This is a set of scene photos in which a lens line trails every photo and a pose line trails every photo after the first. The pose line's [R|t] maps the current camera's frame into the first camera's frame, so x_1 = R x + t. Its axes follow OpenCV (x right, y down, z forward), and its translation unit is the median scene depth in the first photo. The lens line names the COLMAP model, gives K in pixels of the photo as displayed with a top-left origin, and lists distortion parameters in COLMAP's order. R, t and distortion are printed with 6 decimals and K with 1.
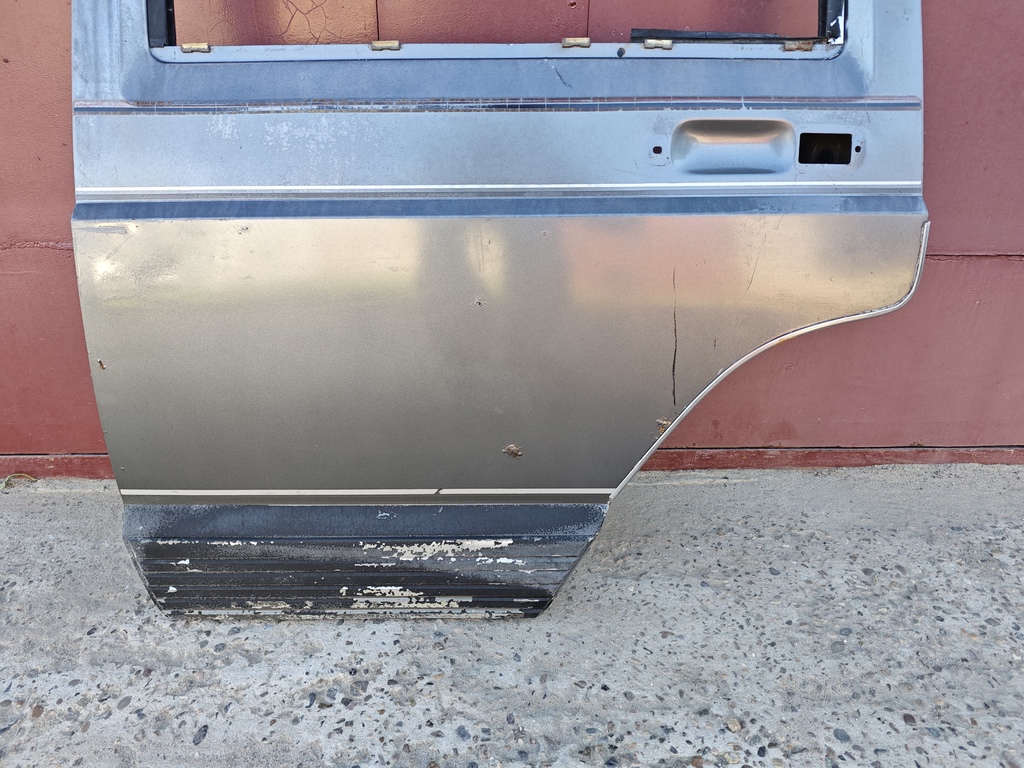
lens RADIAL K [[705.0, 0, 503.4], [0, 705.0, 385.6], [0, 0, 1]] dist [-0.022384, -0.003053]
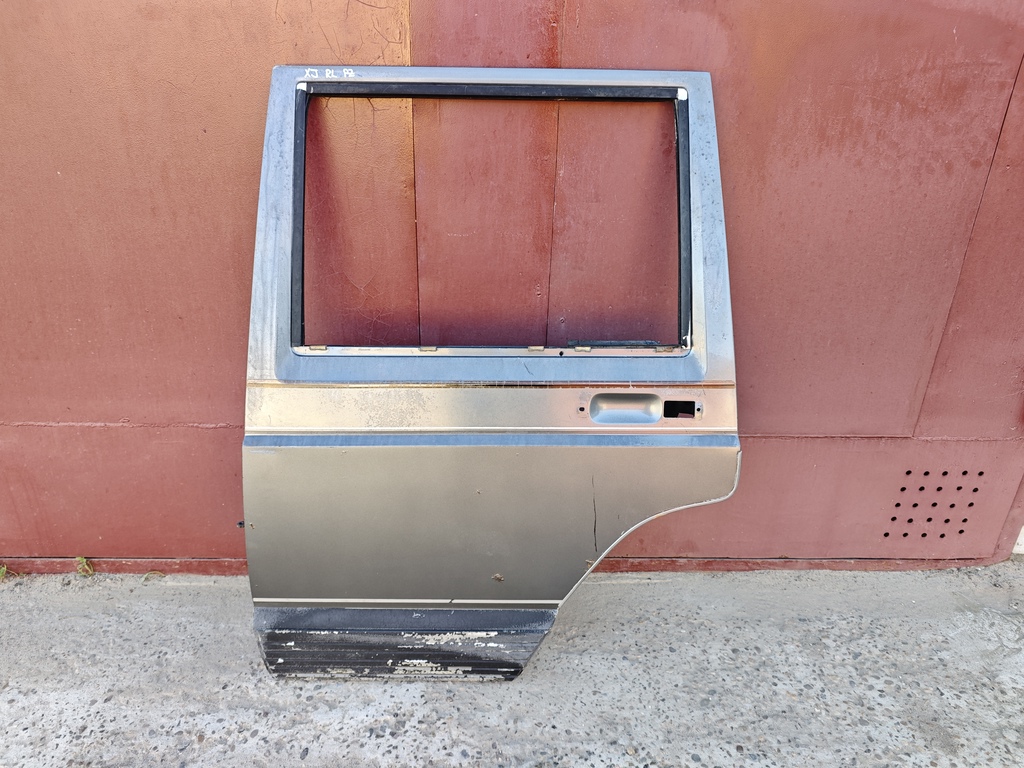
lens RADIAL K [[705.0, 0, 507.1], [0, 705.0, 382.7], [0, 0, 1]] dist [-0.022384, -0.003053]
pose [[0.999885, 0.013168, 0.007531, 0.015830], [-0.012711, 0.998246, -0.057828, -0.256323], [-0.008279, 0.057726, 0.998298, -0.633987]]
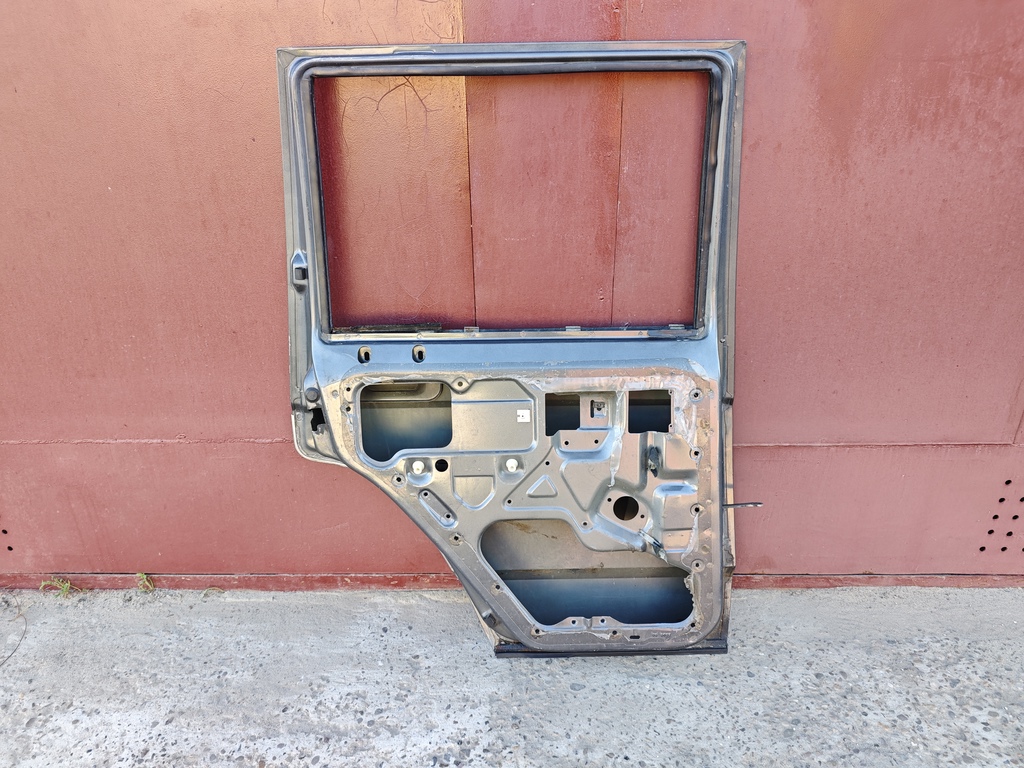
lens RADIAL K [[705.0, 0, 505.4], [0, 705.0, 384.1], [0, 0, 1]] dist [-0.022384, -0.003053]
pose [[0.997955, -0.003729, -0.063818, -0.015981], [0.000535, 0.998750, -0.049987, -0.294976], [0.063925, 0.049851, 0.996709, -0.551519]]
